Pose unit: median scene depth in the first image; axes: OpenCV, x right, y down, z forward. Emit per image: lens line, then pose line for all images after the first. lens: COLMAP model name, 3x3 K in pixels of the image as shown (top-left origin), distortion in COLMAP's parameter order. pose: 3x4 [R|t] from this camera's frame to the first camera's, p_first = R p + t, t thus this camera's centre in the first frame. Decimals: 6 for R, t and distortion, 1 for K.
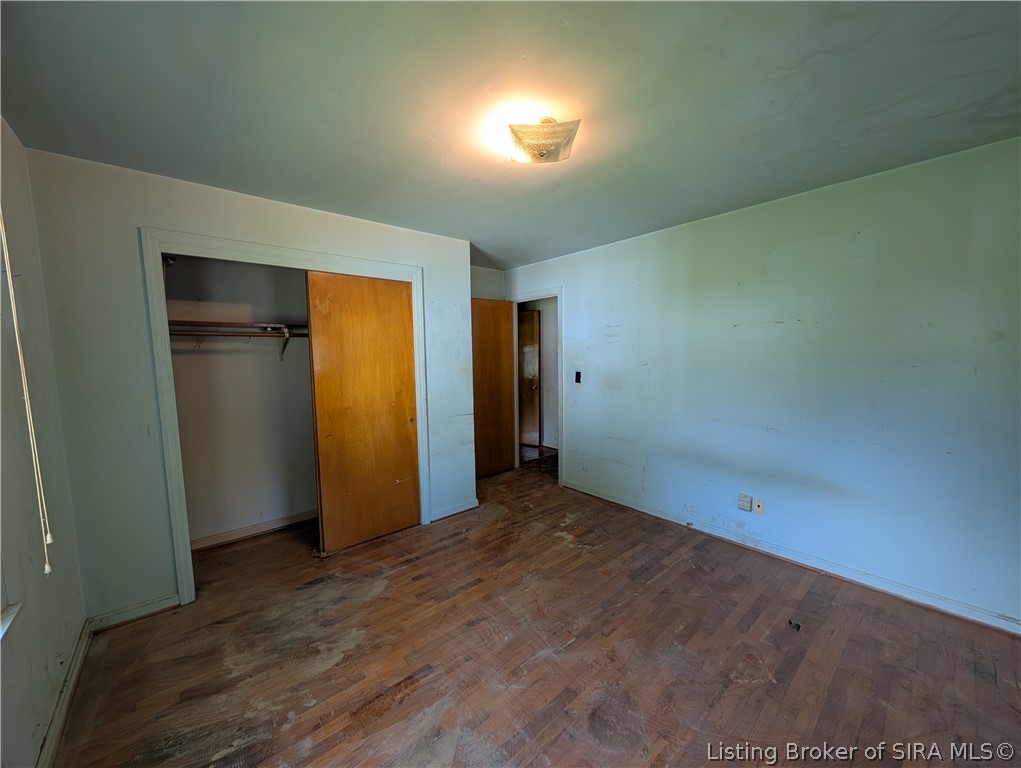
lens RADIAL K [[388.8, 0, 510.5], [0, 388.8, 387.8], [0, 0, 1]] dist [-0.002263, 0.000492]
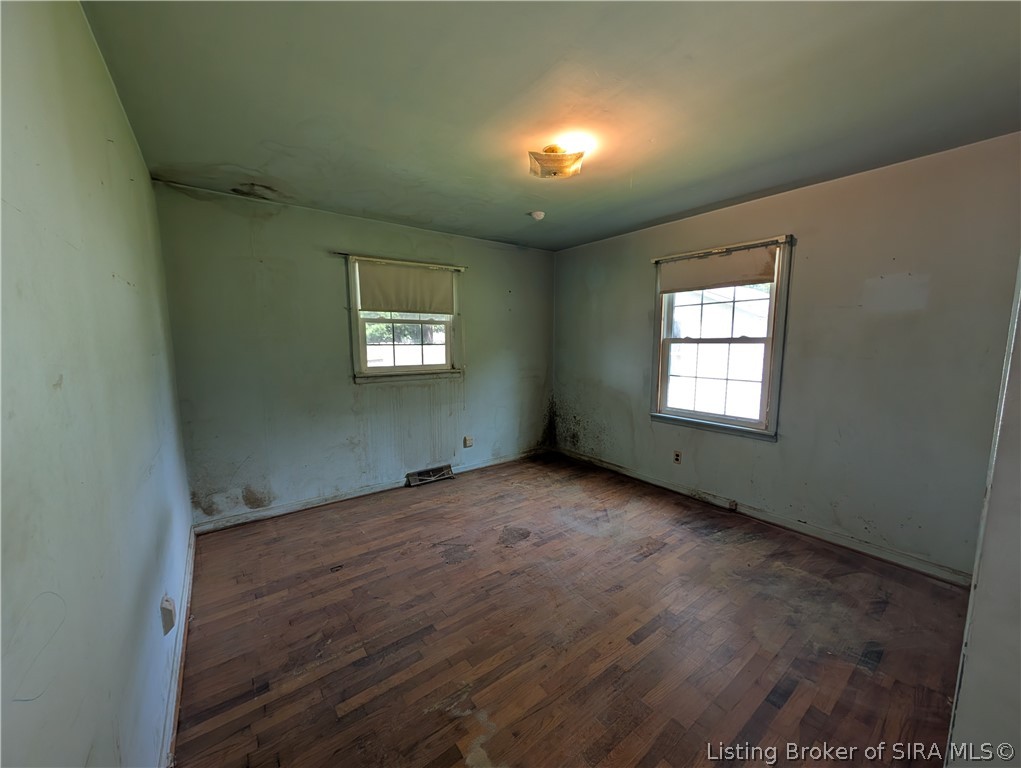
lens RADIAL K [[388.8, 0, 510.6], [0, 388.8, 387.1], [0, 0, 1]] dist [-0.002263, 0.000492]
pose [[-0.997487, 0.008426, 0.070347, 0.110576], [0.023432, 0.976262, 0.215322, -0.157467], [-0.066863, 0.216429, -0.974006, 1.873484]]
